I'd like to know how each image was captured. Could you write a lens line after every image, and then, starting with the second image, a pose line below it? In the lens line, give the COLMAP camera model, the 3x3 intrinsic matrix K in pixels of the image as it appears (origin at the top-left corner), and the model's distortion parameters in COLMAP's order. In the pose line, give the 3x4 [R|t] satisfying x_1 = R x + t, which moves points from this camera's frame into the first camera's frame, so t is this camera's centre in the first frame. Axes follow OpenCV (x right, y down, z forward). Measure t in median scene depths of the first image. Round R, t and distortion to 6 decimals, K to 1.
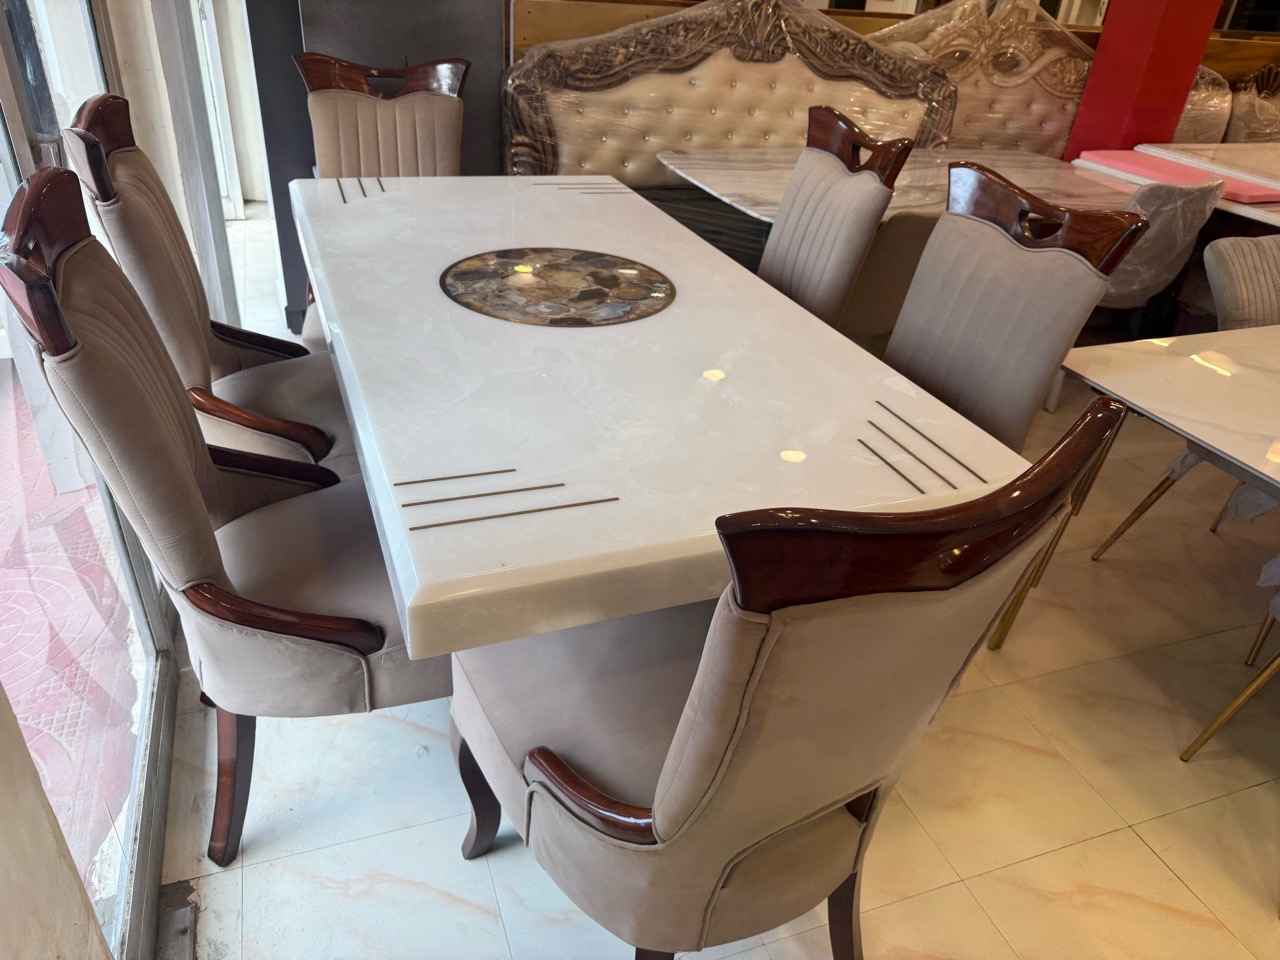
lens RADIAL K [[897.3, 0, 639.5], [0, 897.3, 480.1], [0, 0, 1]] dist [0.004236, -0.006480]
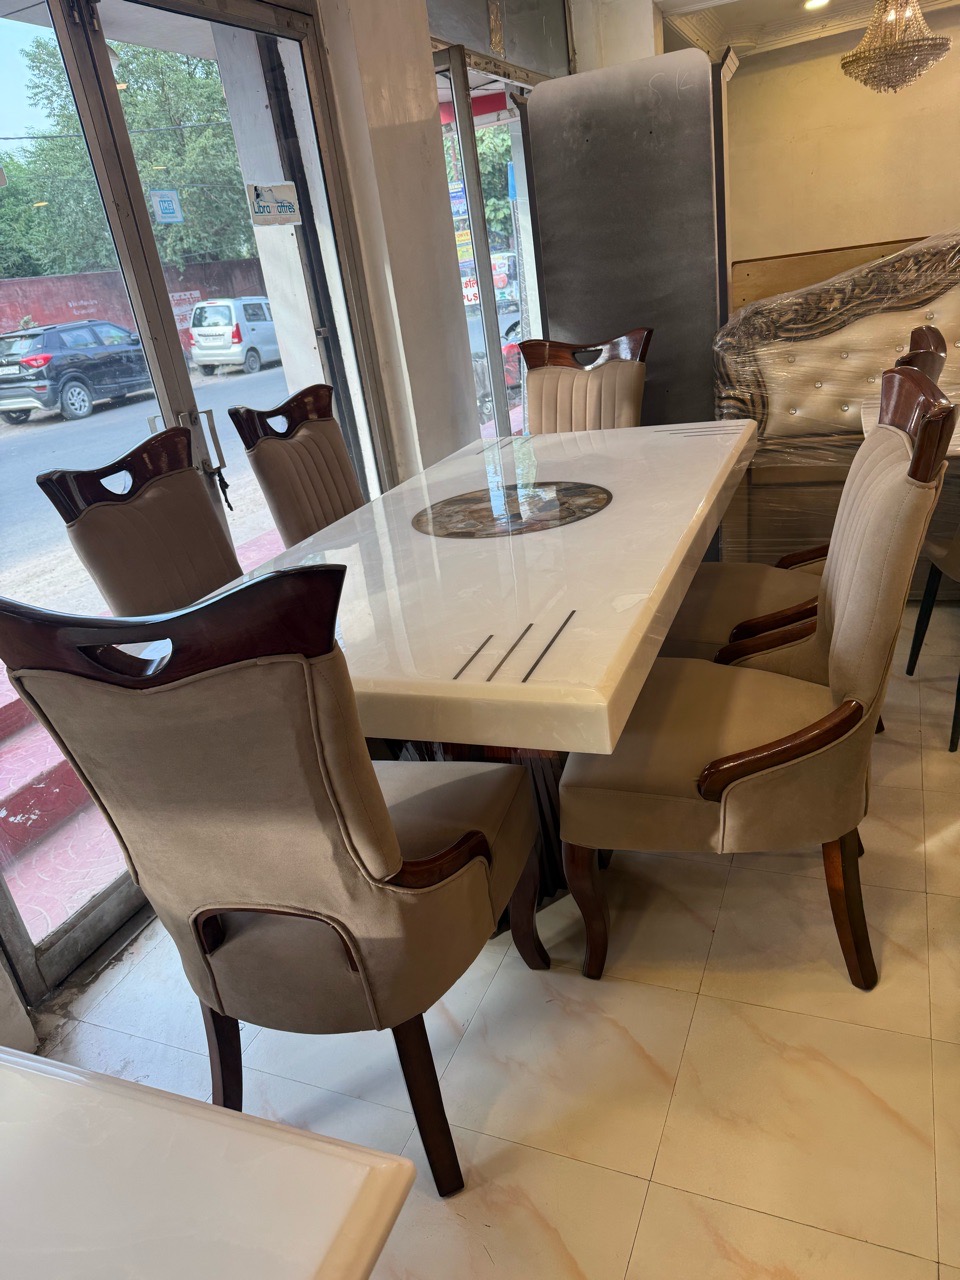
lens RADIAL K [[893.7, 0, 481.0], [0, 893.7, 641.1], [0, 0, 1]] dist [0.009636, -0.010712]
pose [[0.722757, 0.106891, -0.682786, 0.557023], [-0.187457, 0.981250, -0.044815, 0.007229], [0.665193, 0.160384, 0.729243, 0.129432]]
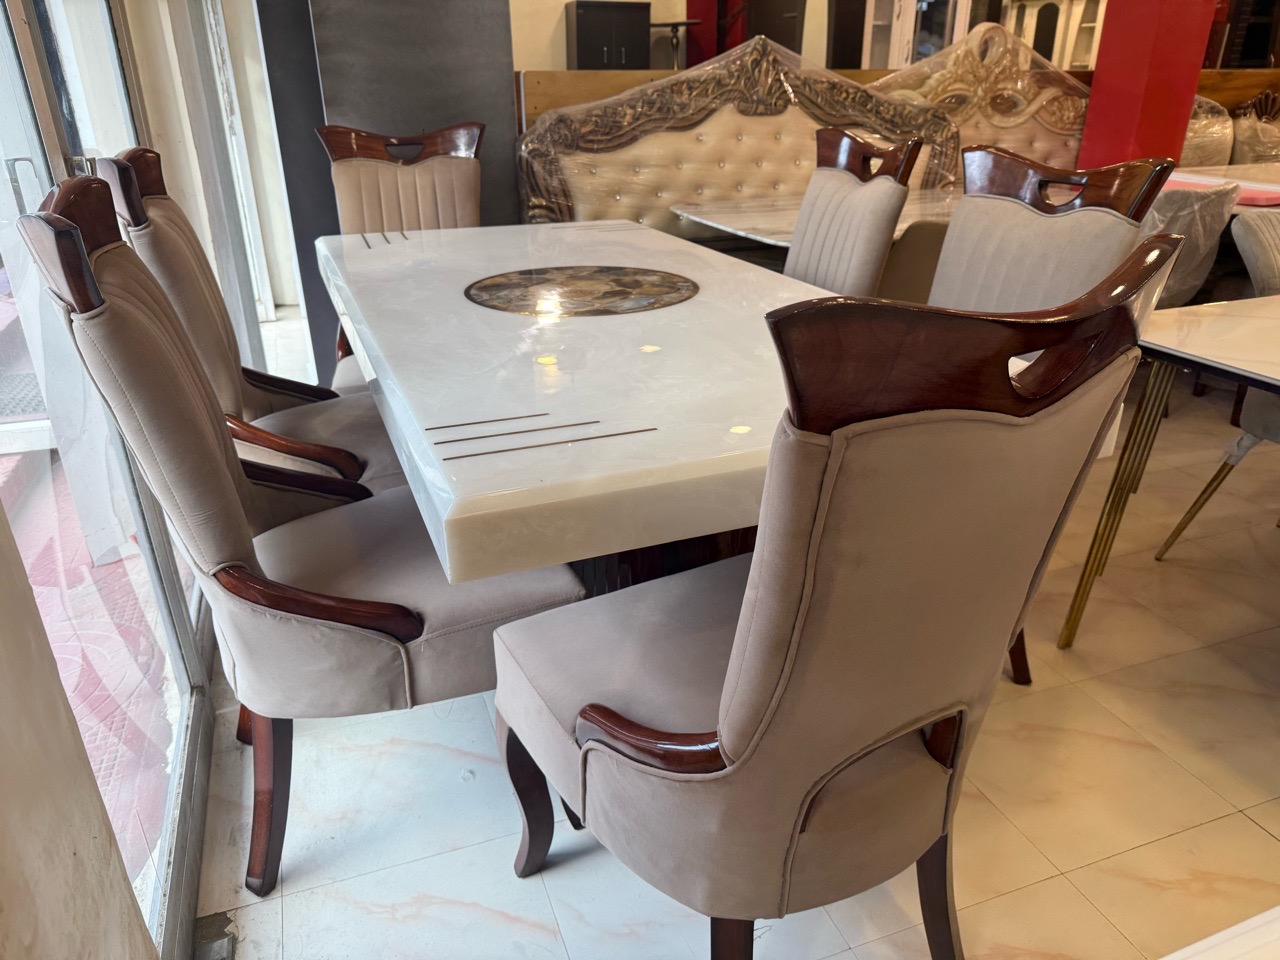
lens RADIAL K [[897.5, 0, 640.0], [0, 897.5, 489.6], [0, 0, 1]] dist [0.006785, -0.009052]
pose [[0.997035, -0.070561, -0.030689, -0.008903], [0.066591, 0.991094, -0.115317, 0.102878], [0.038552, 0.112932, 0.992855, 0.026976]]
